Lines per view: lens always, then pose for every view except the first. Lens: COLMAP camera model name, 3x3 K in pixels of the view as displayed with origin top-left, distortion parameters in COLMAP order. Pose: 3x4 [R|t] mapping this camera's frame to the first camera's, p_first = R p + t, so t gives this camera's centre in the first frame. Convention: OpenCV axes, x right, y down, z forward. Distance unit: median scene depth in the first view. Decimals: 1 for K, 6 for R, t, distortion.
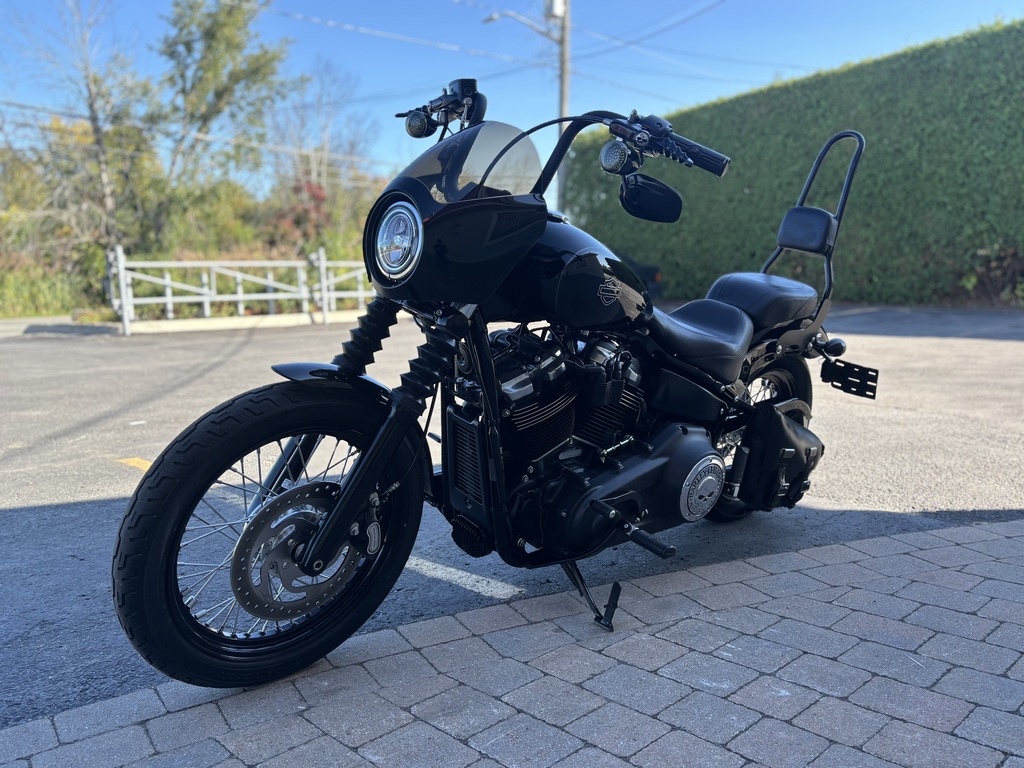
lens RADIAL K [[836.1, 0, 512.0], [0, 836.1, 384.0], [0, 0, 1]] dist [-0.002303, 0.059286]
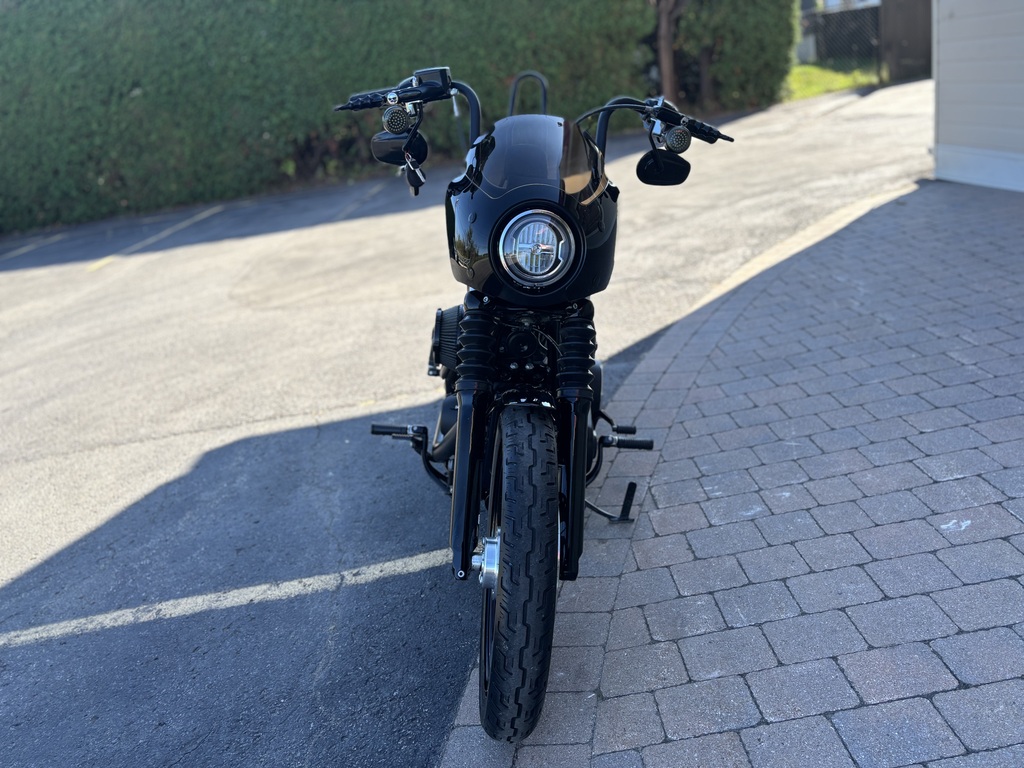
lens RADIAL K [[846.3, 0, 512.0], [0, 846.3, 384.0], [0, 0, 1]] dist [0.028450, -0.033596]
pose [[0.655816, -0.325897, 0.680952, -0.098094], [0.242575, 0.945155, 0.218721, -0.026164], [-0.714886, 0.021741, 0.698903, 0.033297]]
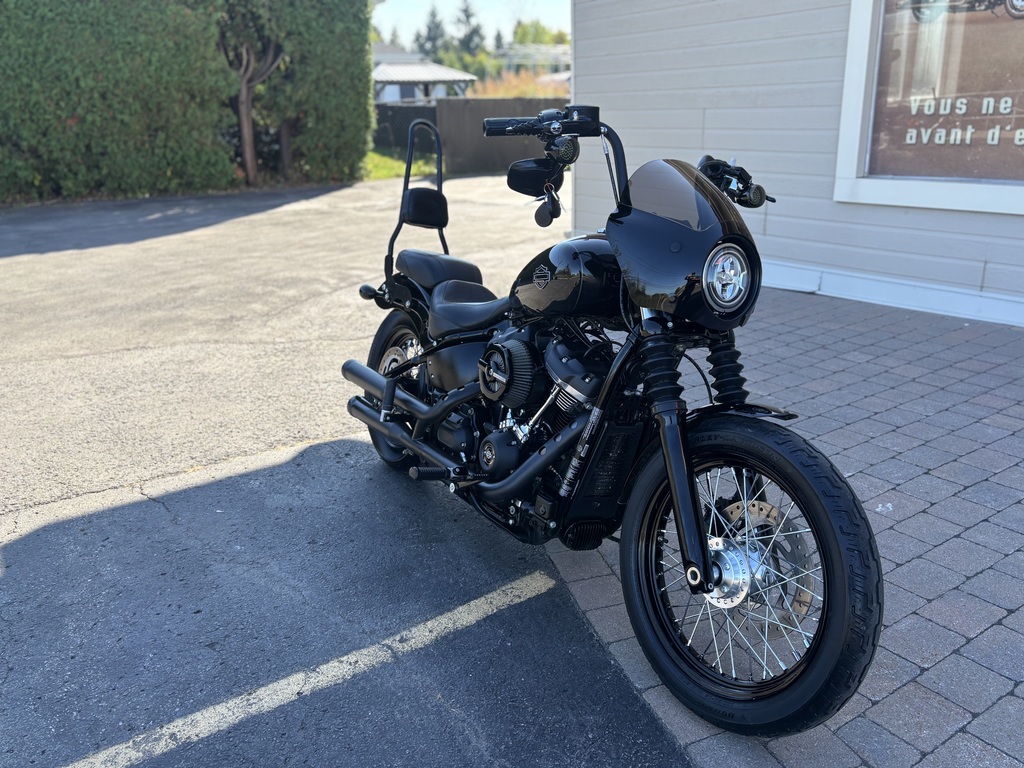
lens RADIAL K [[846.3, 0, 512.0], [0, 846.3, 384.0], [0, 0, 1]] dist [0.028450, -0.033596]
pose [[0.166334, -0.275801, 0.946714, -0.139946], [0.147952, 0.956200, 0.252570, -0.038791], [-0.974907, 0.098057, 0.199854, 0.115705]]
